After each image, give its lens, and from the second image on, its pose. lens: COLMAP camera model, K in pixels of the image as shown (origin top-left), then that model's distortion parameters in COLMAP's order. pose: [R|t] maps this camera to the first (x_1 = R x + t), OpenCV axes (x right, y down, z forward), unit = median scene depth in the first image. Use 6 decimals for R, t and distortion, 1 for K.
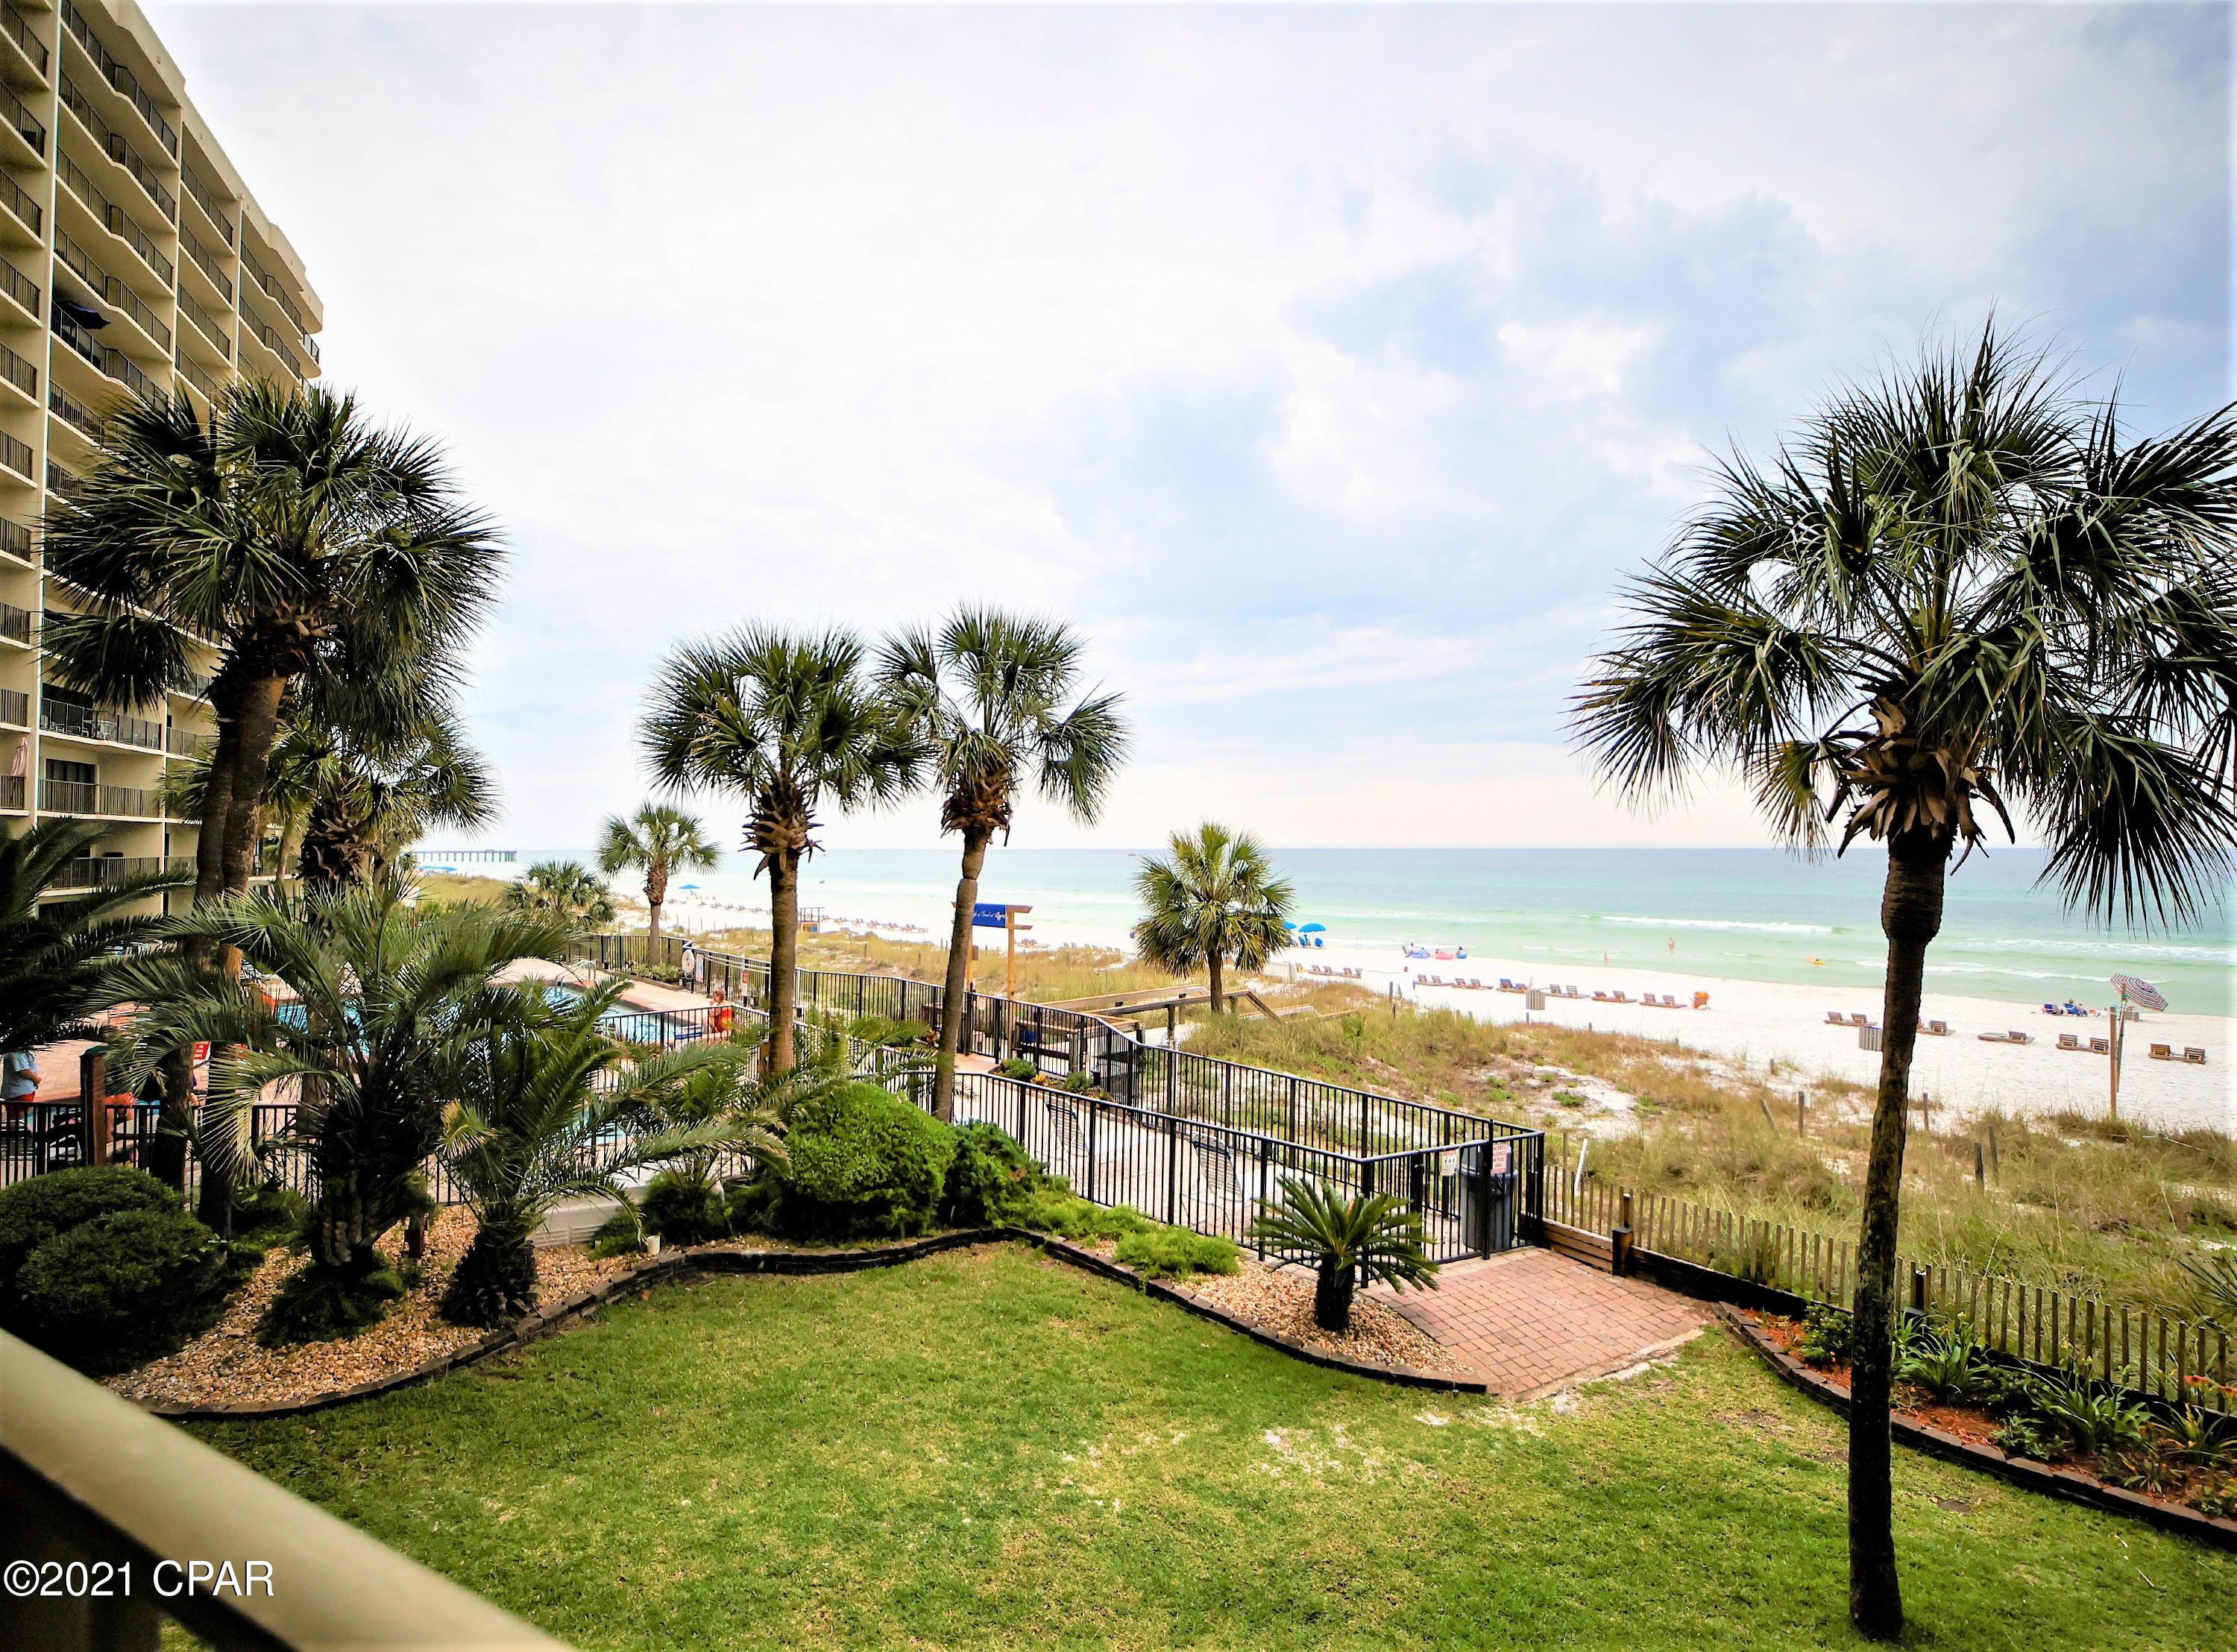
lens RADIAL K [[1124.0, 0, 1066.6], [0, 1124.0, 822.0], [0, 0, 1]] dist [-0.013124, -0.000422]
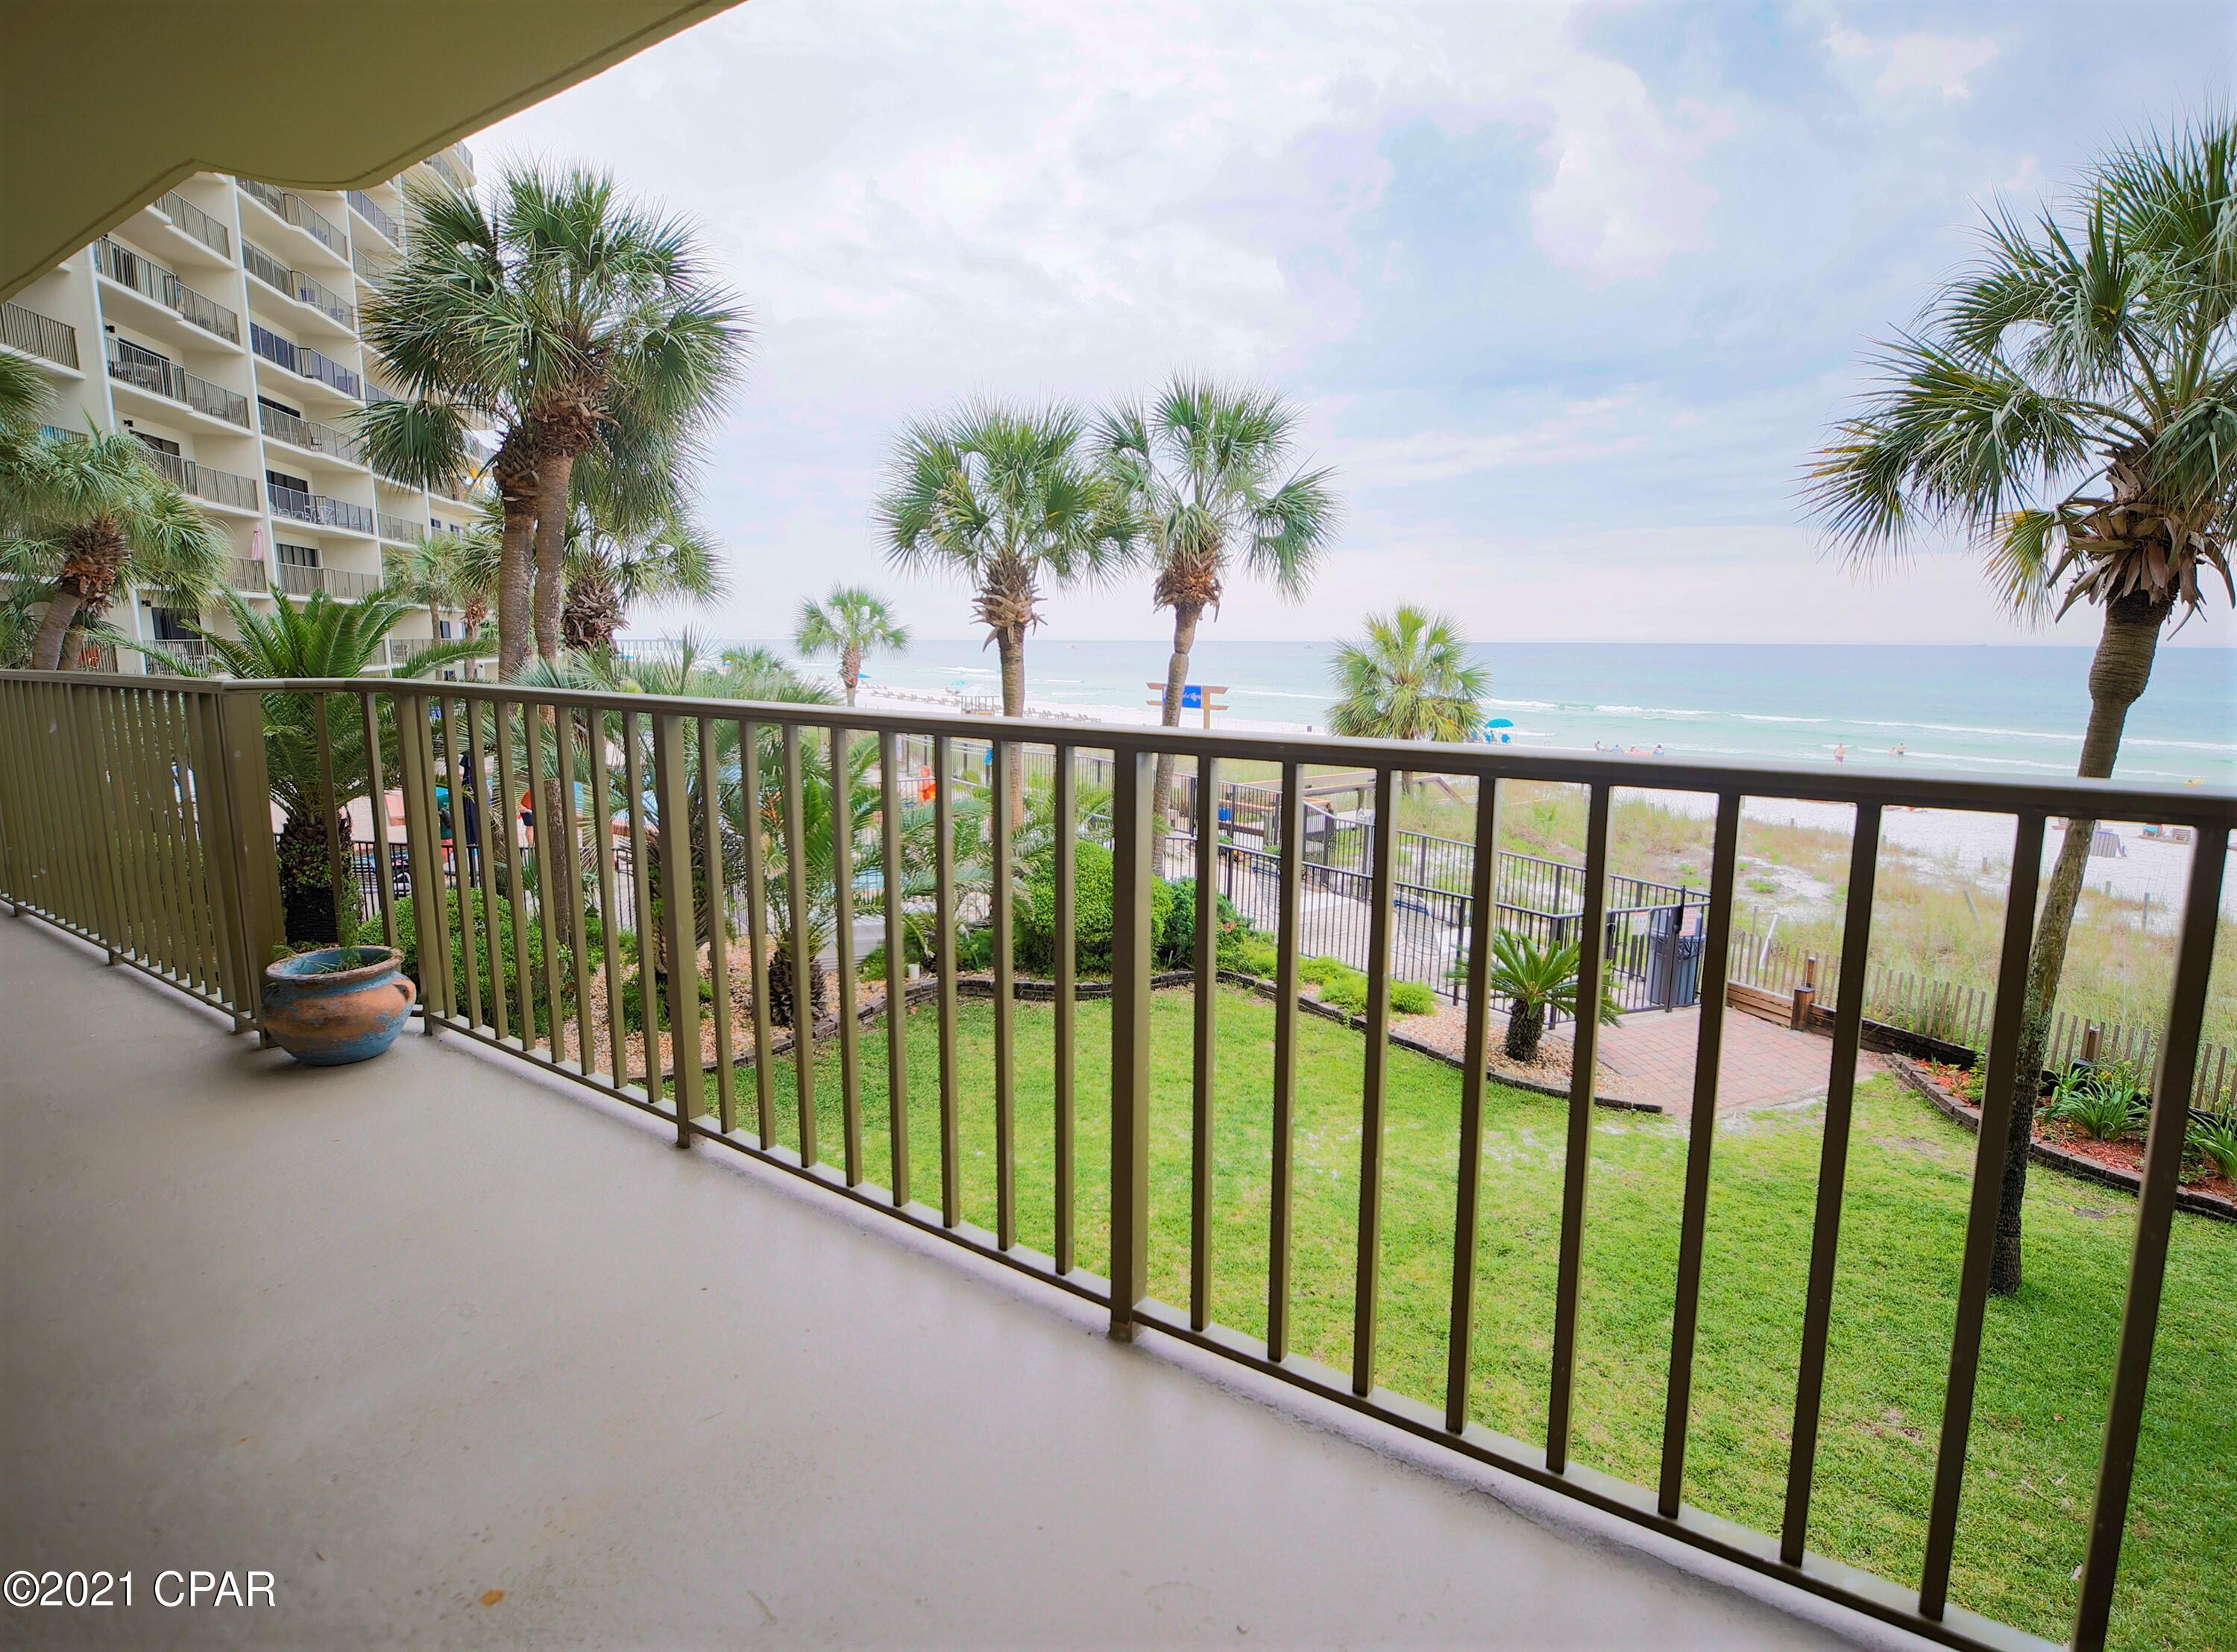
lens RADIAL K [[1185.5, 0, 1118.5], [0, 1185.5, 826.0], [0, 0, 1]] dist [-0.012910, -0.000190]
pose [[0.995953, 0.017406, -0.088171, -0.055577], [-0.001719, 0.984576, 0.174951, 0.019938], [0.089857, -0.174091, 0.980621, -0.131159]]
